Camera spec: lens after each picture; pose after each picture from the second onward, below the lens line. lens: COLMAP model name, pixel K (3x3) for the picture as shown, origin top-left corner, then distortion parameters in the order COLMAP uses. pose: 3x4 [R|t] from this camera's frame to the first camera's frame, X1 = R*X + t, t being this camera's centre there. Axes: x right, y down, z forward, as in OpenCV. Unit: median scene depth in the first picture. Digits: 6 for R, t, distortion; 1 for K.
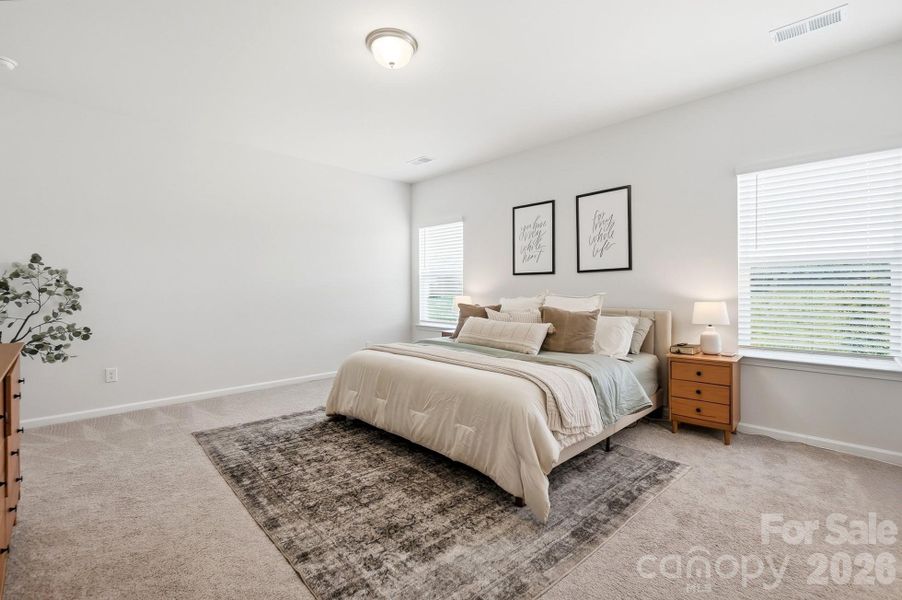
lens RADIAL K [[399.9, 0, 451.3], [0, 399.9, 296.9], [0, 0, 1]] dist [-0.004172, -0.000381]
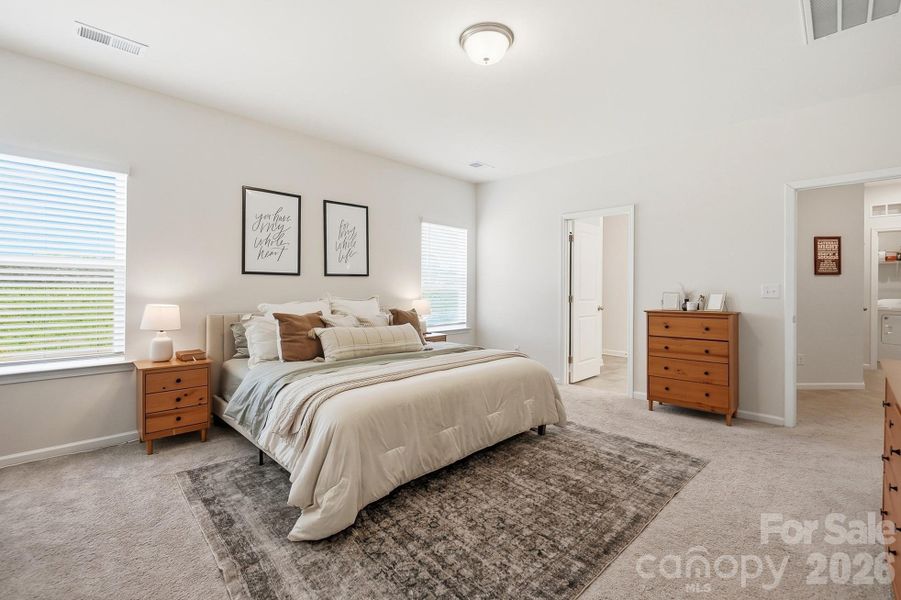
lens RADIAL K [[399.4, 0, 451.2], [0, 399.4, 293.3], [0, 0, 1]] dist [-0.004172, -0.000381]
pose [[-0.011116, -0.003852, 0.999931, -0.956450], [0.021252, 0.999766, 0.004087, -0.021161], [-0.999712, 0.021296, -0.011031, 0.963413]]
